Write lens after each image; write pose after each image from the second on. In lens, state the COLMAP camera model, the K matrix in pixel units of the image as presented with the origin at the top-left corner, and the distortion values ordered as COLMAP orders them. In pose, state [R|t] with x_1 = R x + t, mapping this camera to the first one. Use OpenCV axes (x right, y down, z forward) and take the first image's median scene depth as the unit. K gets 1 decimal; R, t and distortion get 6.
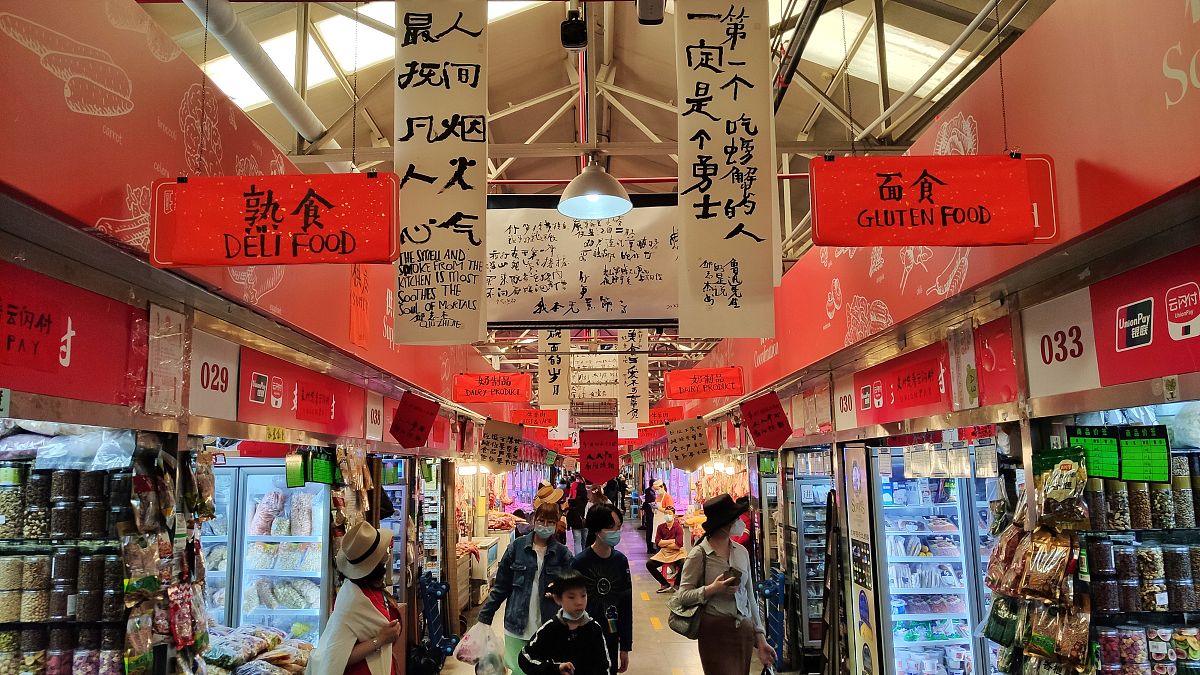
lens RADIAL K [[898.7, 0, 595.6], [0, 898.7, 337.5], [0, 0, 1]] dist [0.026035, -0.053793]
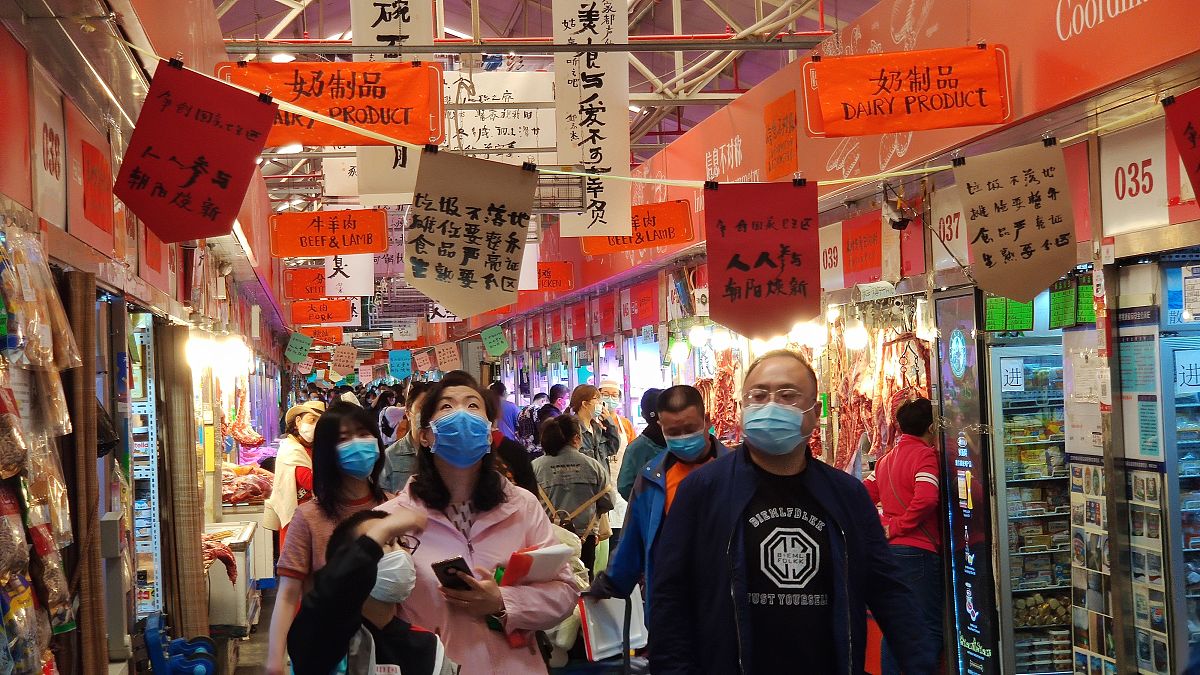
lens RADIAL K [[1815.7, 0, 603.3], [0, 1815.7, 337.6], [0, 0, 1]] dist [0.106568, 0.000000]
pose [[0.986124, -0.018580, 0.164969, -0.139730], [-0.001123, 0.992948, 0.118547, 0.066875], [-0.166008, -0.117087, 0.979149, 0.281900]]
